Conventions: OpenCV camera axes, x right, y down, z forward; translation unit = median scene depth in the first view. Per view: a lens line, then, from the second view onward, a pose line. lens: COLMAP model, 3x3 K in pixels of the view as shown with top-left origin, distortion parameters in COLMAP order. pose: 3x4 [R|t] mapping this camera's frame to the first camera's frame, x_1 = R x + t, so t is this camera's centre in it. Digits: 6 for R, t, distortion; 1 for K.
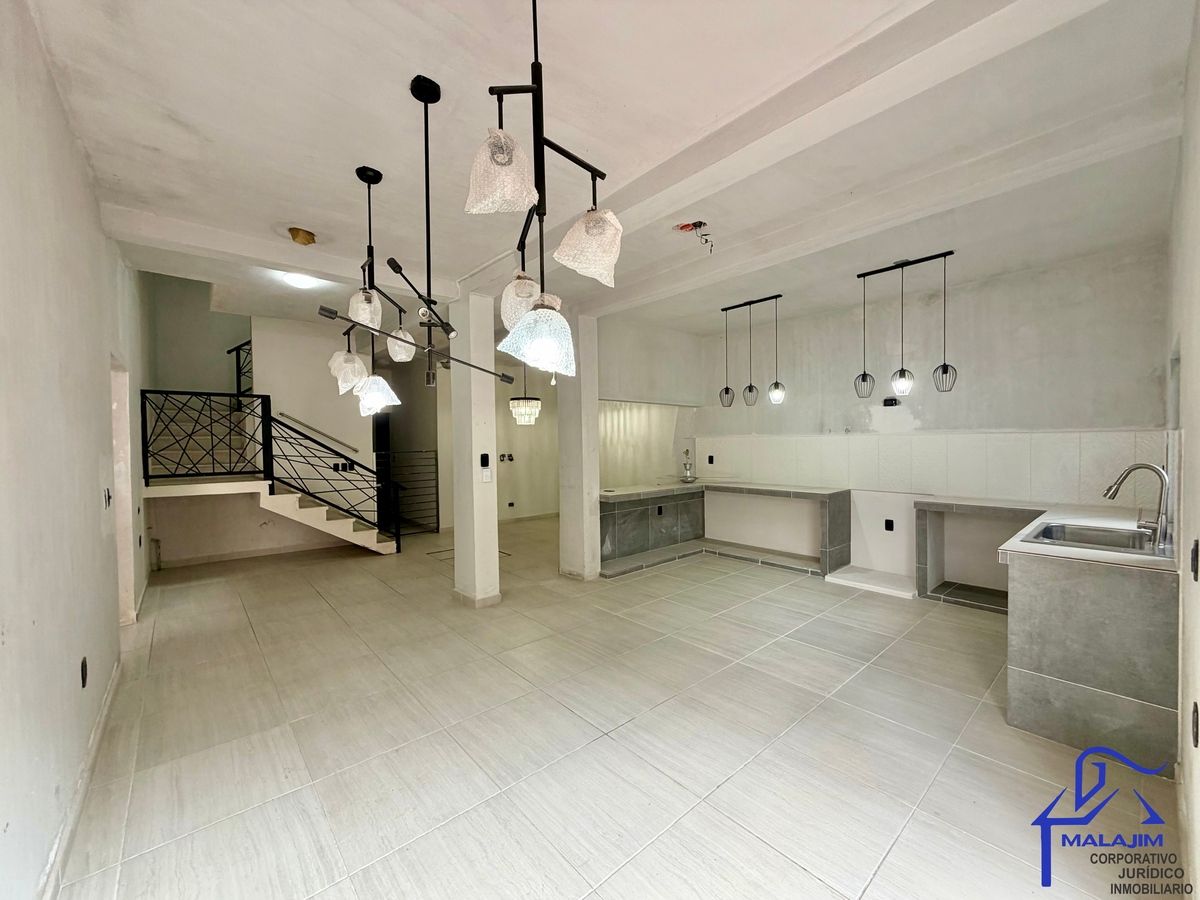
lens RADIAL K [[480.6, 0, 597.9], [0, 480.6, 450.6], [0, 0, 1]] dist [-0.001067, 0.000196]
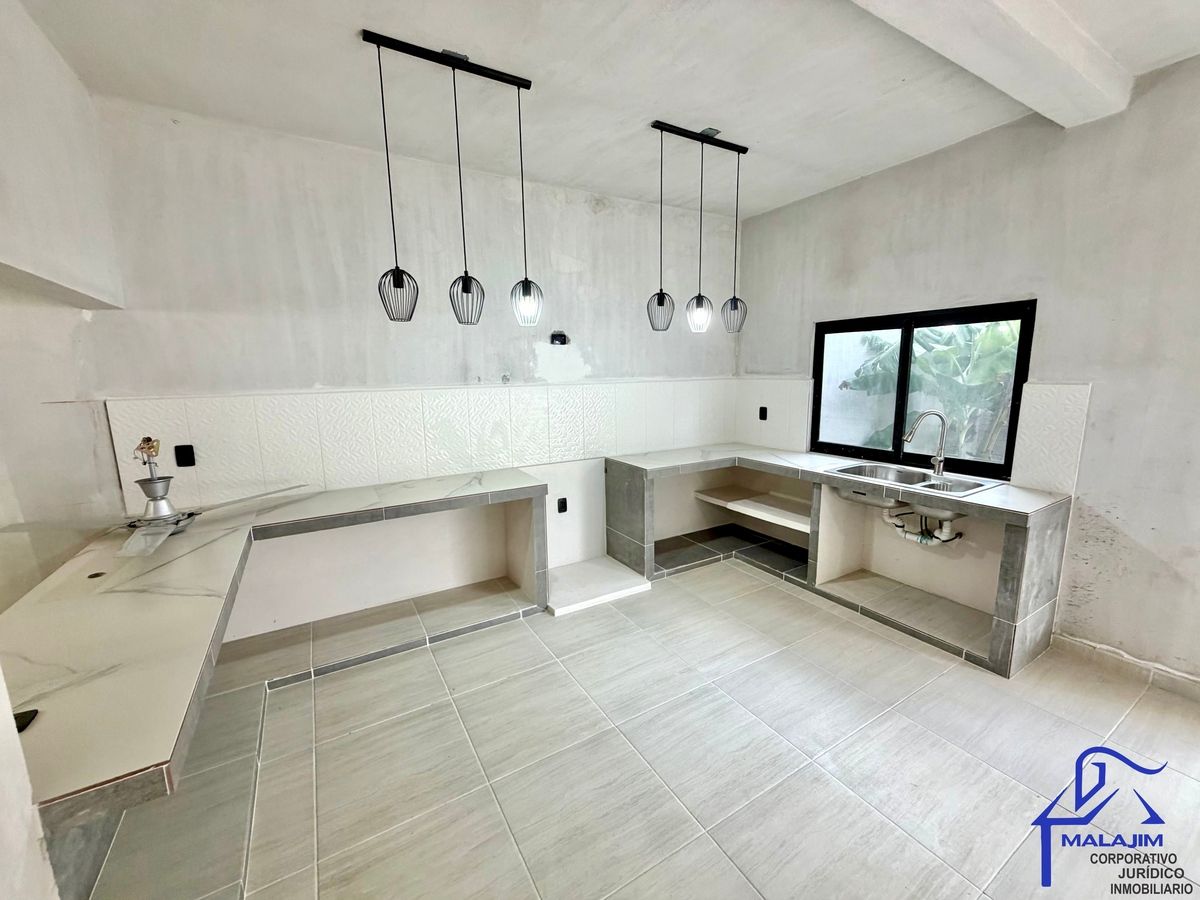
lens RADIAL K [[480.6, 0, 597.9], [0, 480.6, 450.6], [0, 0, 1]] dist [-0.001067, 0.000196]
pose [[0.176470, -0.156435, 0.971795, -0.108513], [0.030673, 0.987685, 0.153422, -0.046105], [-0.983828, 0.002733, 0.179095, 0.850604]]
